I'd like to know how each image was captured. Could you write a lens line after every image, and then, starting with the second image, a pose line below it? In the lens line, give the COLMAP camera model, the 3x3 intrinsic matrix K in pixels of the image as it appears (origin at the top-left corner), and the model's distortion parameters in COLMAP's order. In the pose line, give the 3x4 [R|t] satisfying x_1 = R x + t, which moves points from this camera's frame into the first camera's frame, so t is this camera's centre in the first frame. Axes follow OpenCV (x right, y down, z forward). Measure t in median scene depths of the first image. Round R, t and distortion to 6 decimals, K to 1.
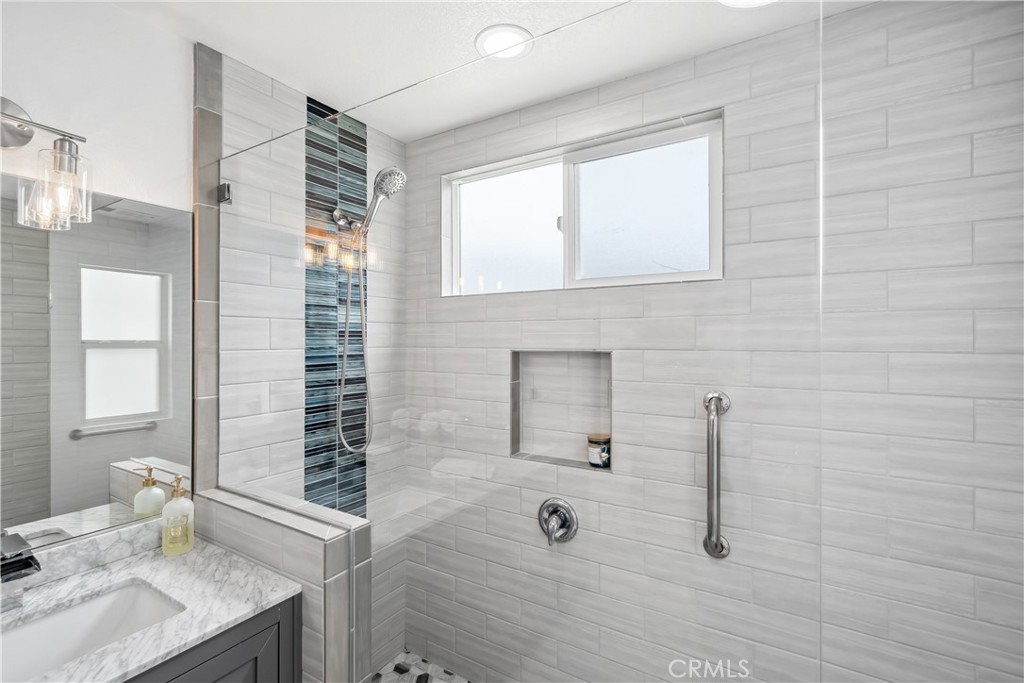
lens RADIAL K [[471.0, 0, 513.5], [0, 471.0, 337.2], [0, 0, 1]] dist [0.001747, -0.000035]
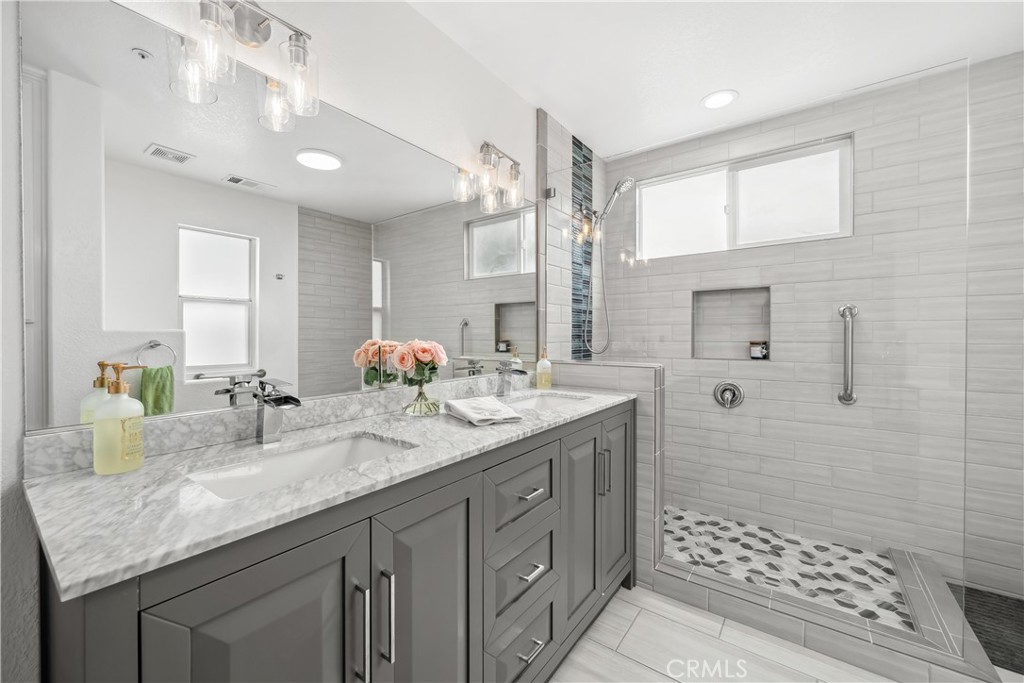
lens RADIAL K [[410.0, 0, 505.4], [0, 410.0, 339.9], [0, 0, 1]] dist [-0.003883, -0.001000]
pose [[0.996235, 0.000019, -0.086694, -0.546291], [0.000959, 0.999936, 0.011234, 0.188174], [0.086688, -0.011275, 0.996172, -0.454370]]
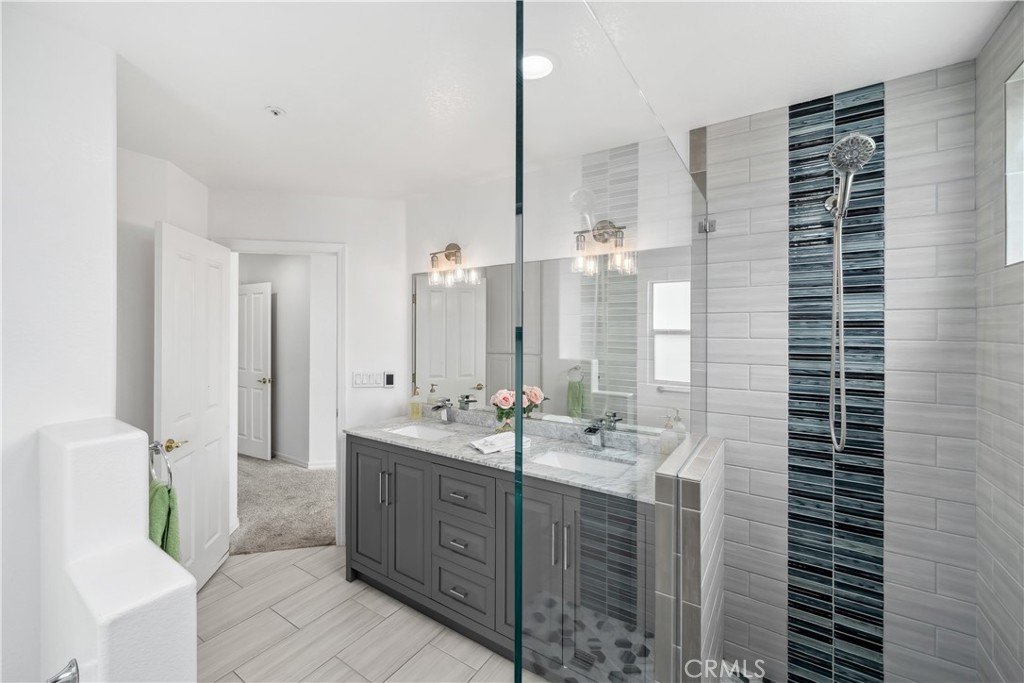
lens RADIAL K [[410.0, 0, 493.4], [0, 410.0, 328.2], [0, 0, 1]] dist [-0.003883, -0.001000]
pose [[-0.056224, -0.002655, -0.998415, 0.536692], [0.002701, 0.999992, -0.002811, 0.001342], [0.998415, -0.002855, -0.056217, 0.369313]]
